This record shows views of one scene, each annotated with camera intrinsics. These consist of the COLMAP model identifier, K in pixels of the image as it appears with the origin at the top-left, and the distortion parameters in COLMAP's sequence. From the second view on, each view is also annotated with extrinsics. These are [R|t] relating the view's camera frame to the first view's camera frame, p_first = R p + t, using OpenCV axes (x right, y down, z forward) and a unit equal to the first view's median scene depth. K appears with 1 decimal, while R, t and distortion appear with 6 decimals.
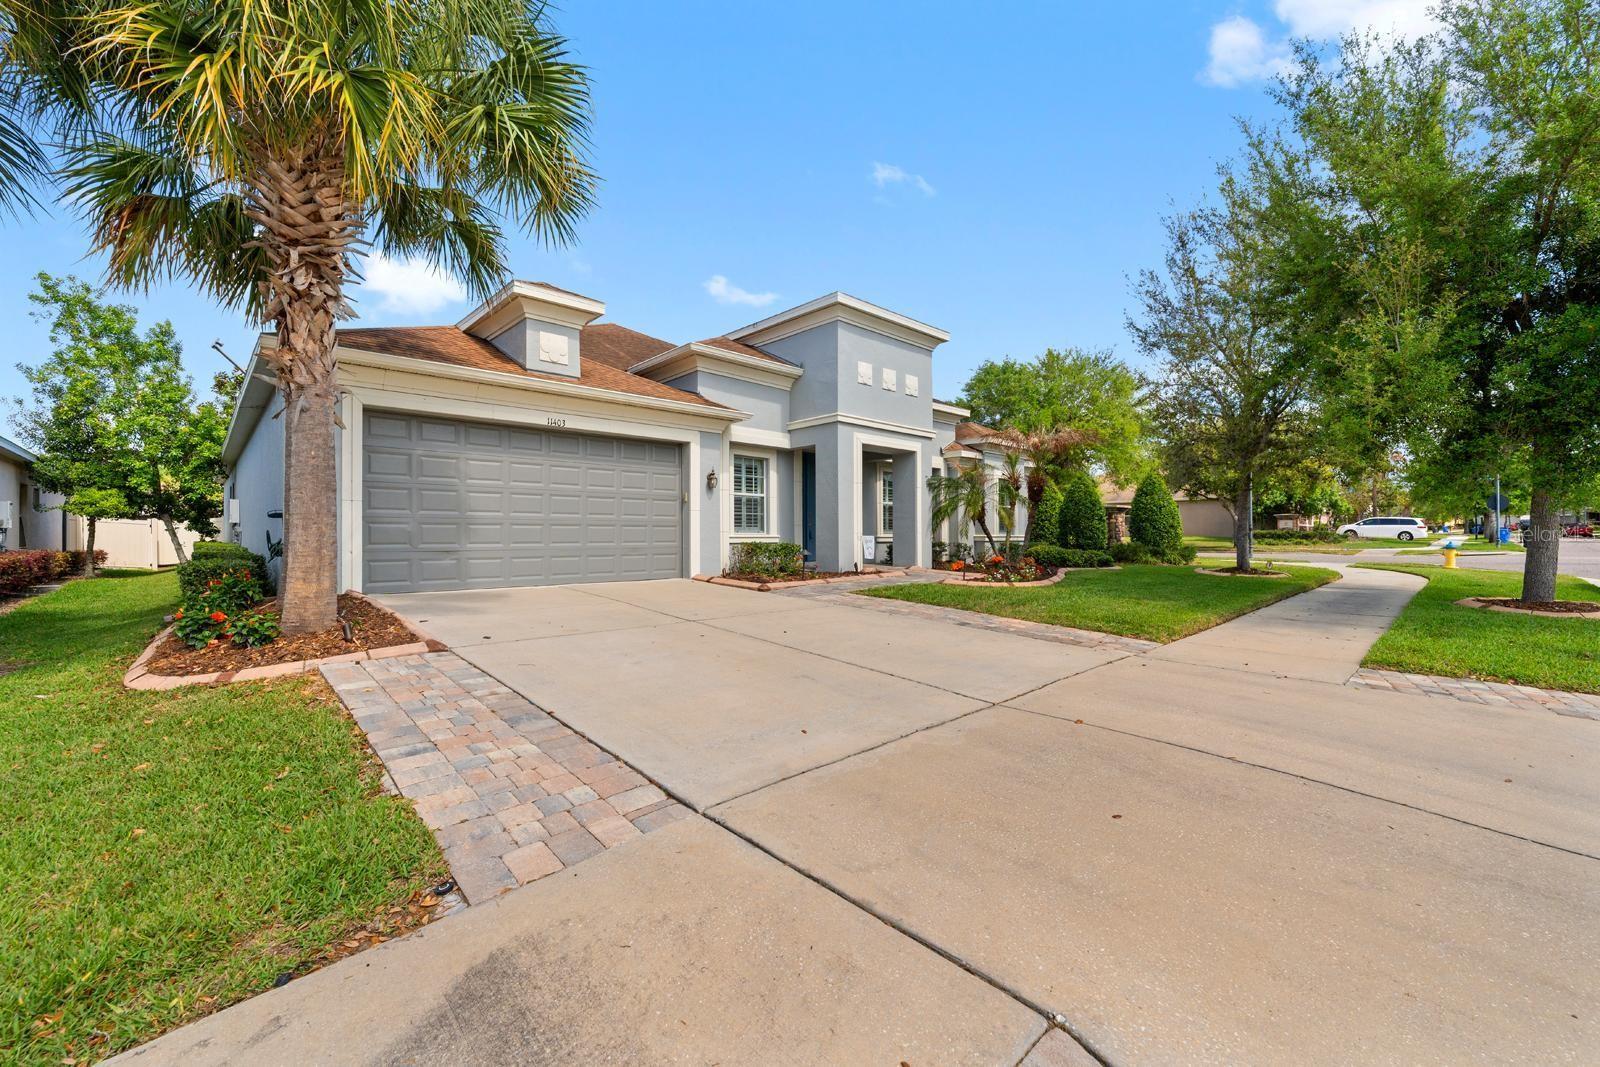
lens RADIAL K [[644.4, 0, 800.6], [0, 644.4, 534.7], [0, 0, 1]] dist [0.001419, -0.001436]
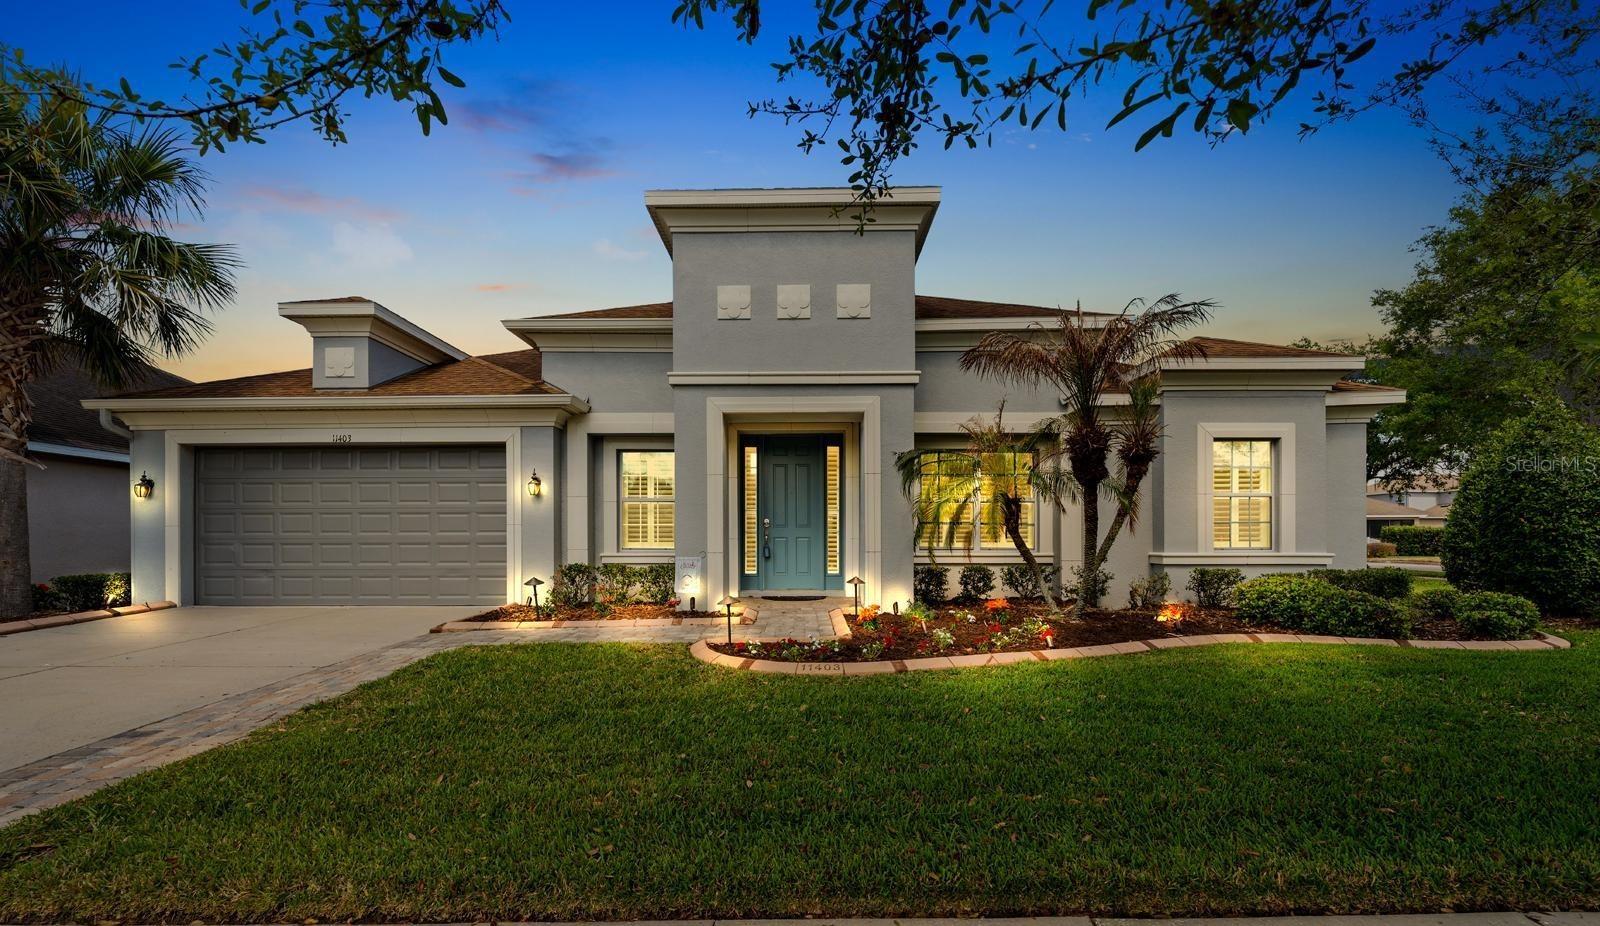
lens RADIAL K [[596.3, 0, 807.7], [0, 596.3, 545.4], [0, 0, 1]] dist [-0.000697, 0.000021]
pose [[0.733410, -0.010599, -0.679704, 0.649930], [0.006067, 0.999941, -0.009047, -0.000186], [0.679759, 0.002511, 0.733431, 0.714988]]
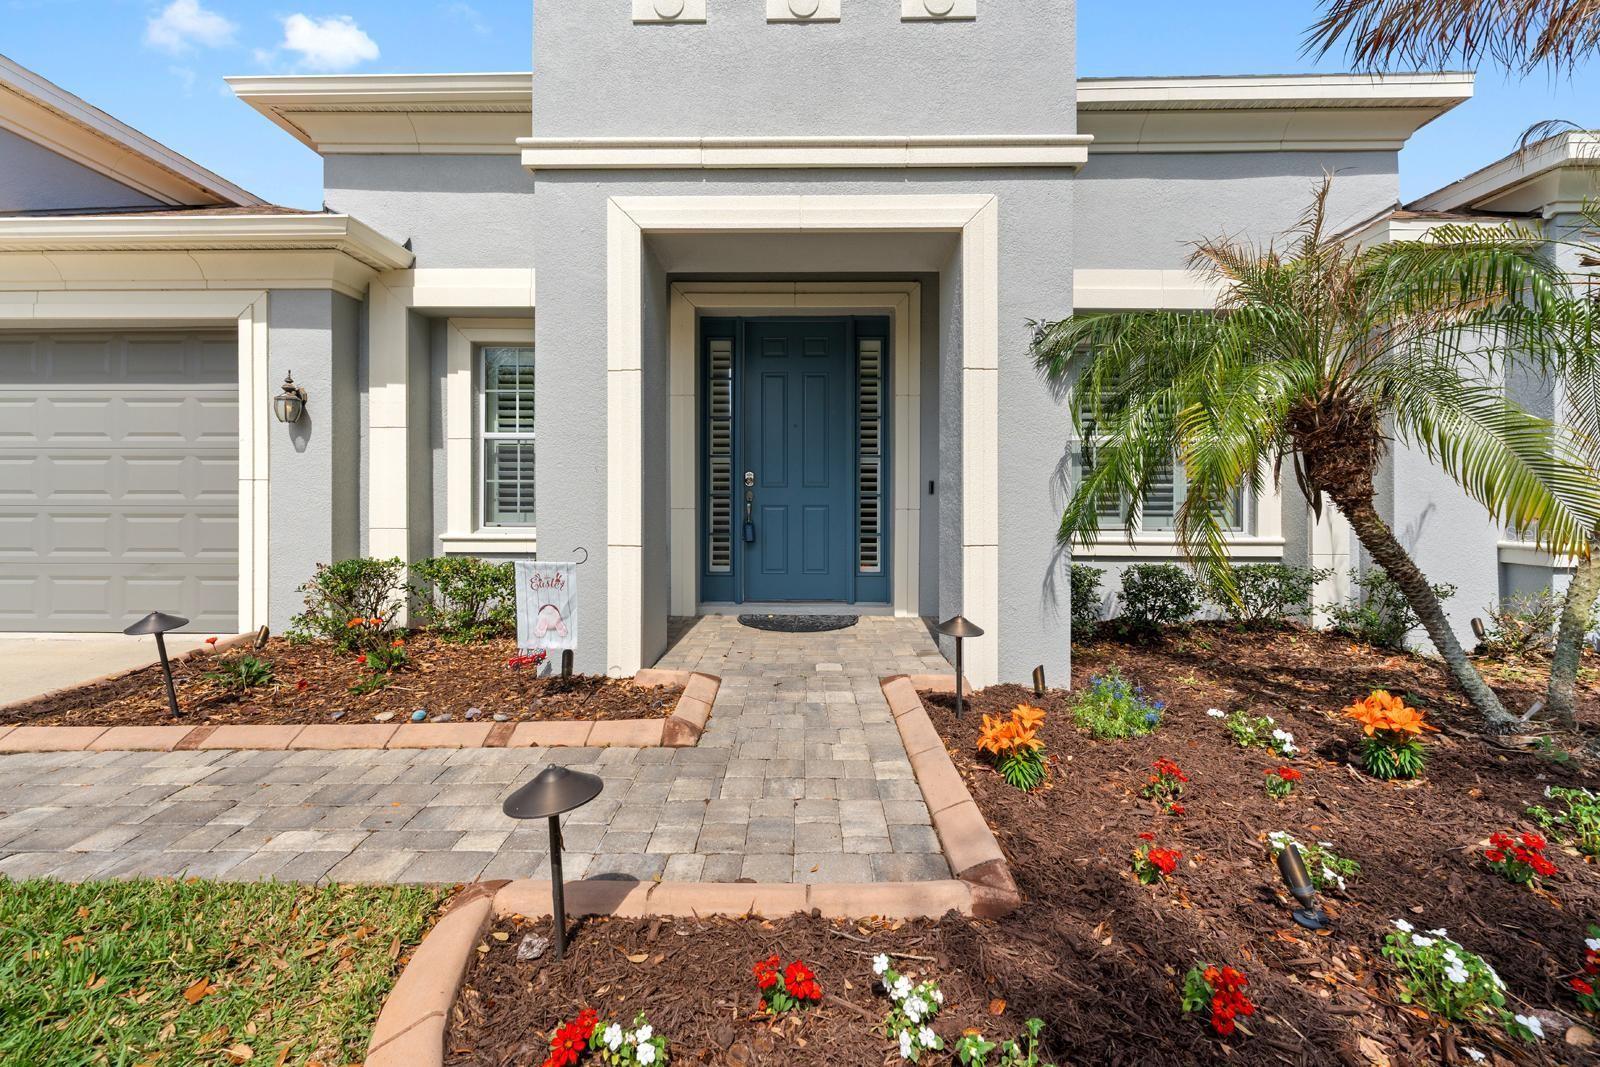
lens RADIAL K [[644.4, 0, 800.5], [0, 644.4, 518.2], [0, 0, 1]] dist [0.001419, -0.001436]
pose [[0.724803, 0.004385, -0.688942, 0.407846], [0.001238, 0.999970, 0.007667, -0.013394], [0.688955, -0.006410, 0.724776, 0.959001]]
